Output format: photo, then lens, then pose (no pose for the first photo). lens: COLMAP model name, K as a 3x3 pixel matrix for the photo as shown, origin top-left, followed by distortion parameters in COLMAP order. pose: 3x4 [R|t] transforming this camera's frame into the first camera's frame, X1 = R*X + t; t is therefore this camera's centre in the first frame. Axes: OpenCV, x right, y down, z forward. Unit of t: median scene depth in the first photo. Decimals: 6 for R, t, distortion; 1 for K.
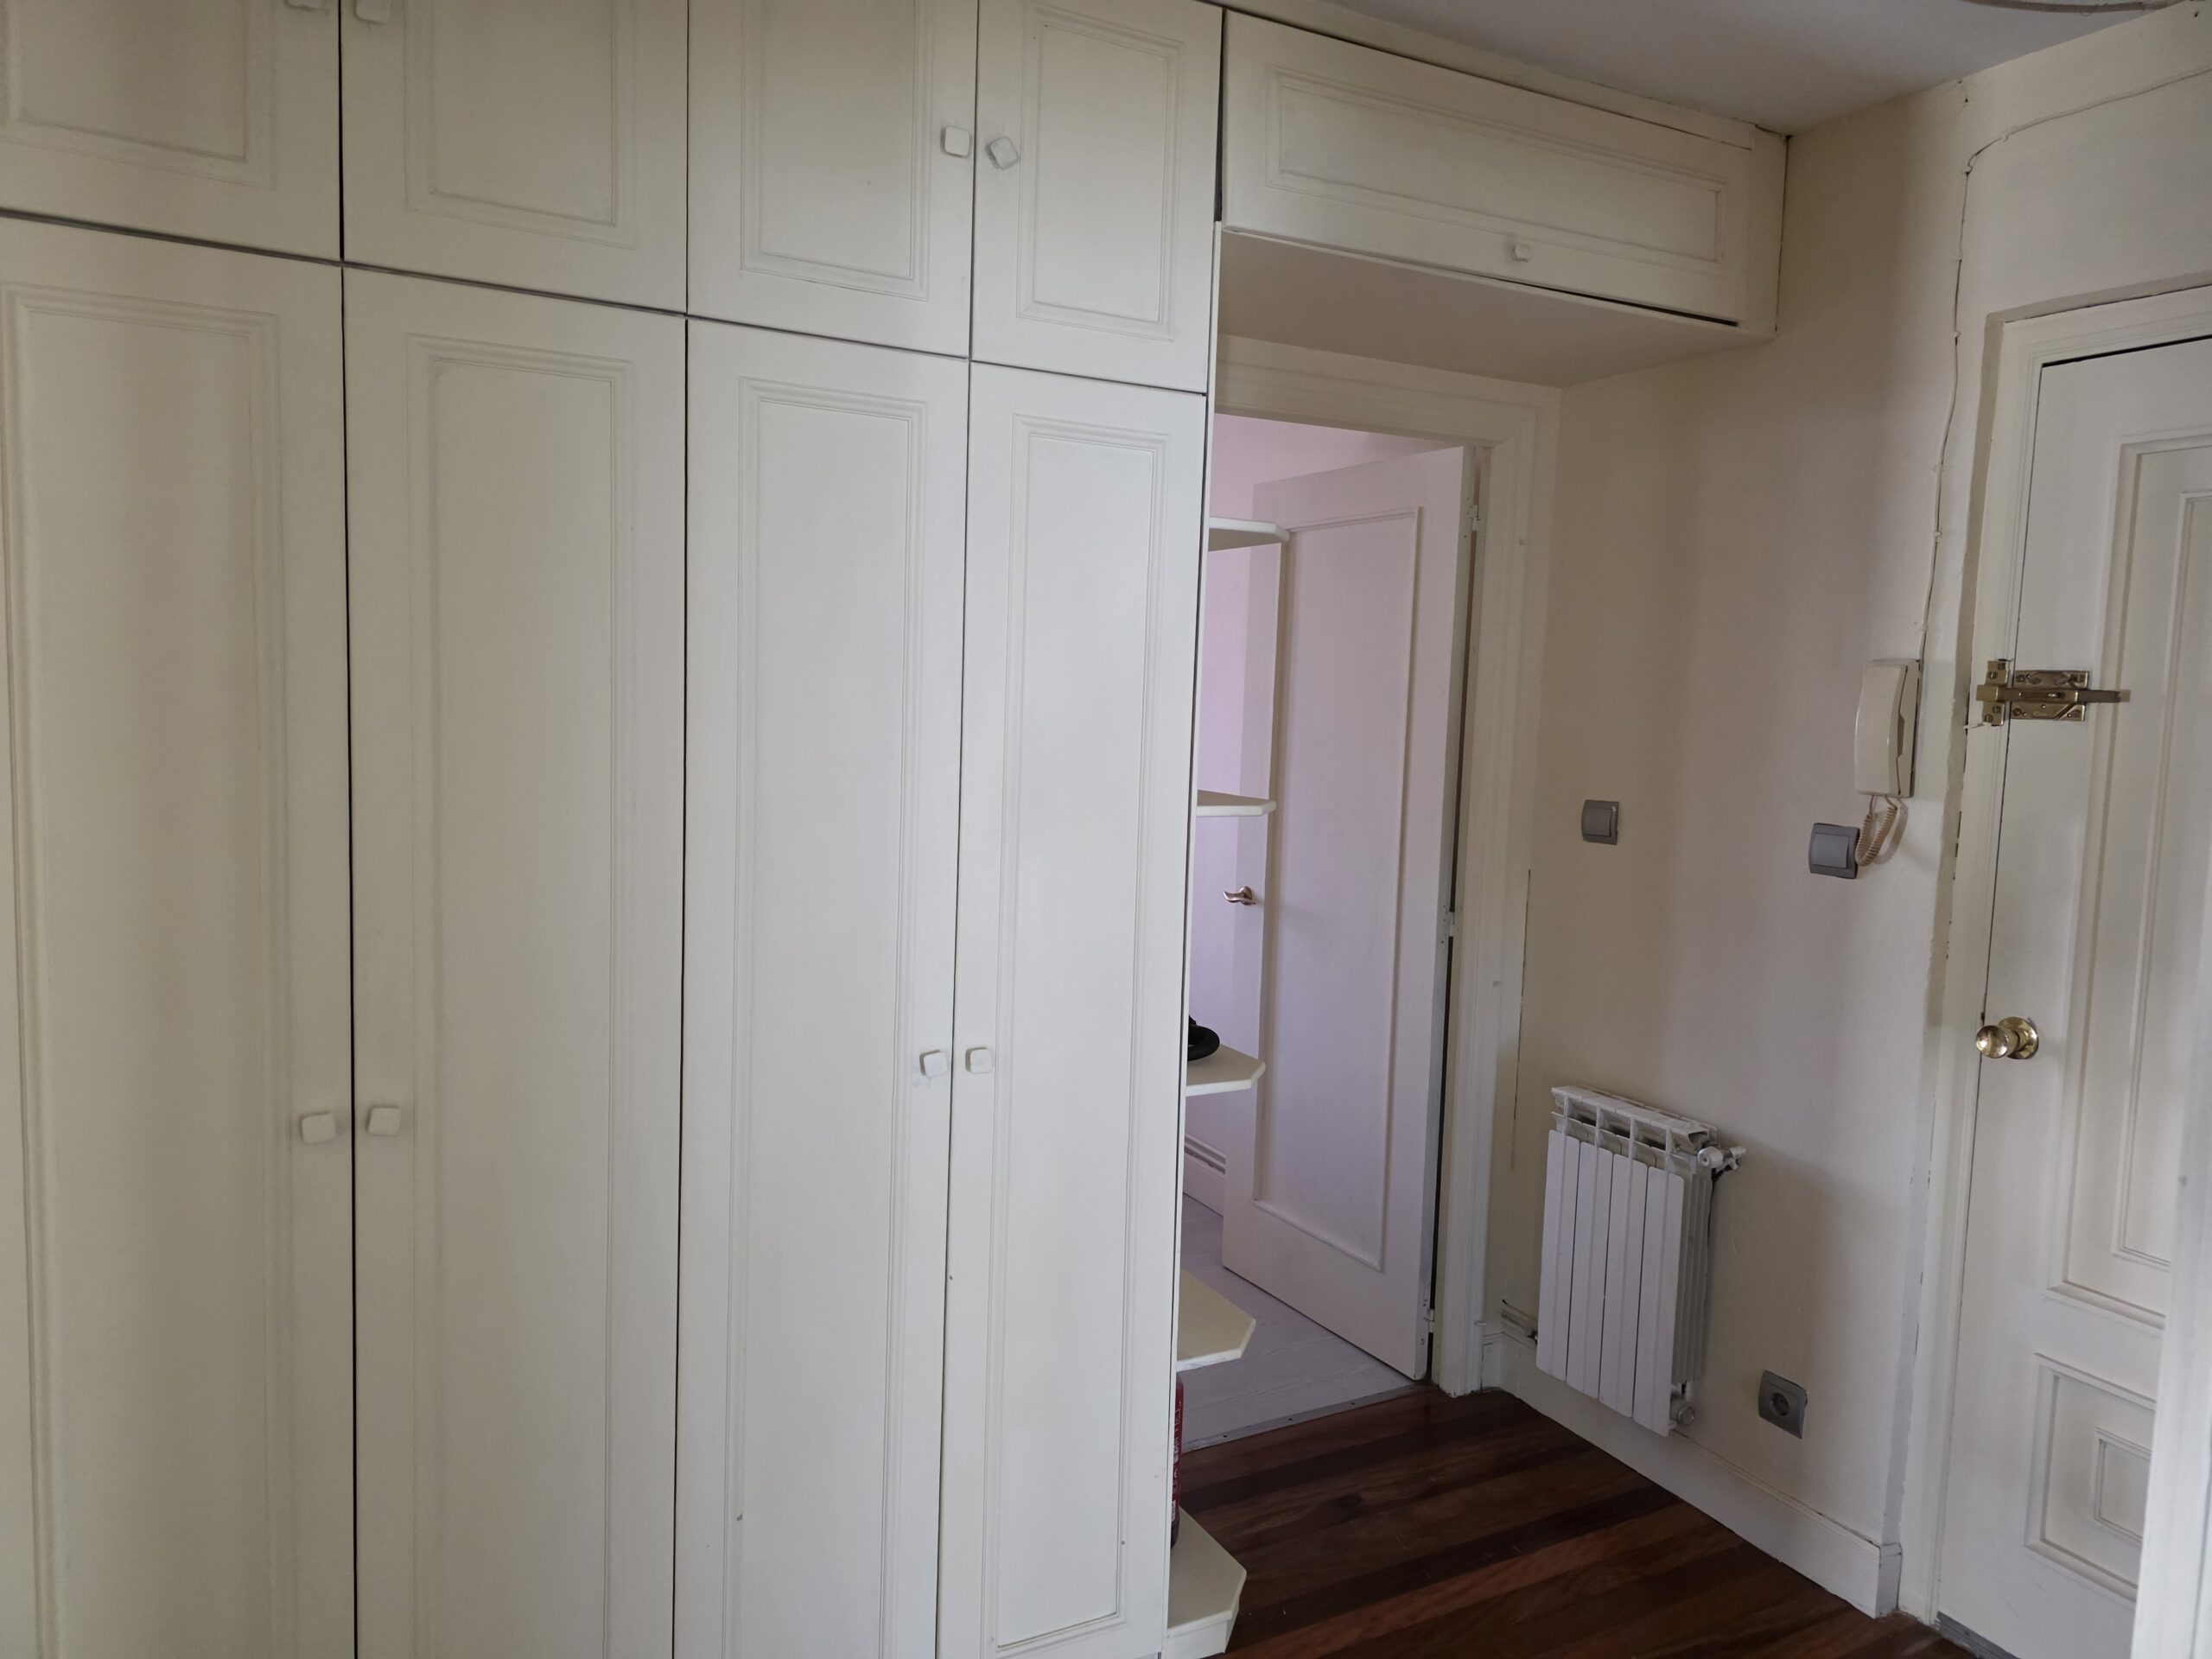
lens RADIAL K [[1481.9, 0, 1102.1], [0, 1481.9, 829.6], [0, 0, 1]] dist [0.000488, 0.000056]
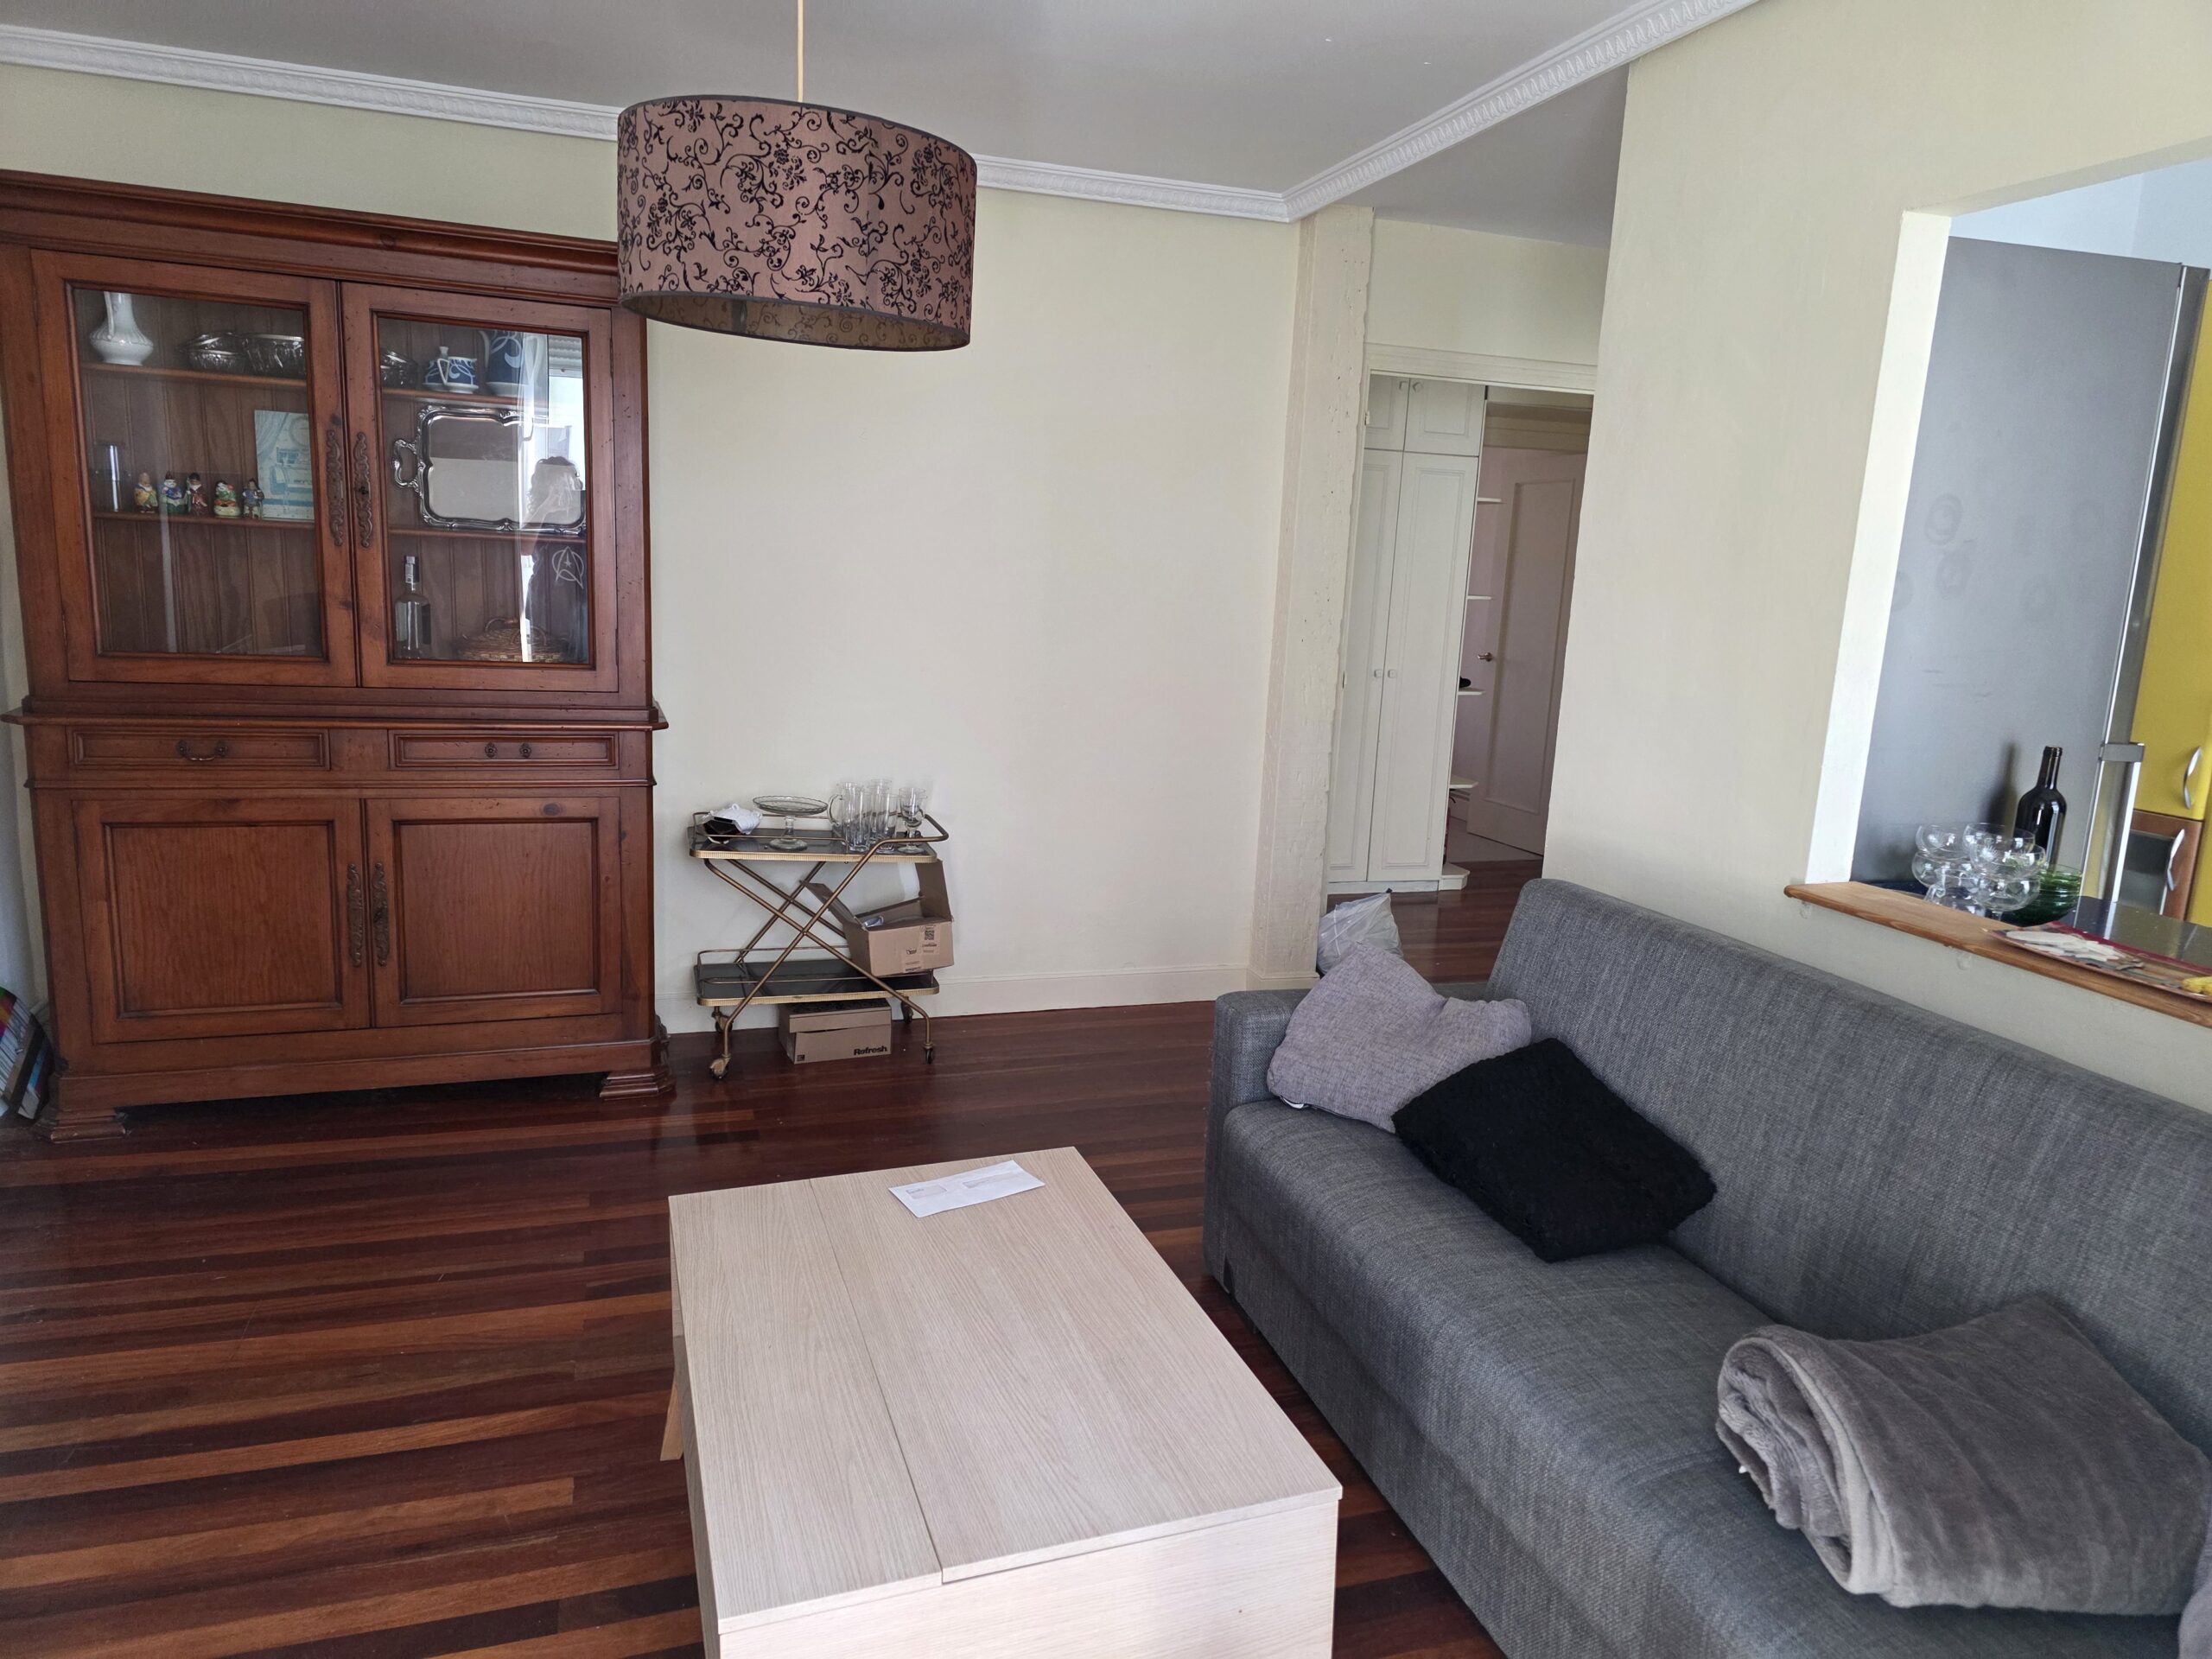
lens RADIAL K [[1481.9, 0, 1112.7], [0, 1481.9, 834.9], [0, 0, 1]] dist [0.000488, 0.000056]
pose [[0.986042, 0.046692, -0.159817, -0.137788], [-0.030337, 0.994189, 0.103285, 0.172565], [0.163711, -0.096995, 0.981728, -2.038700]]
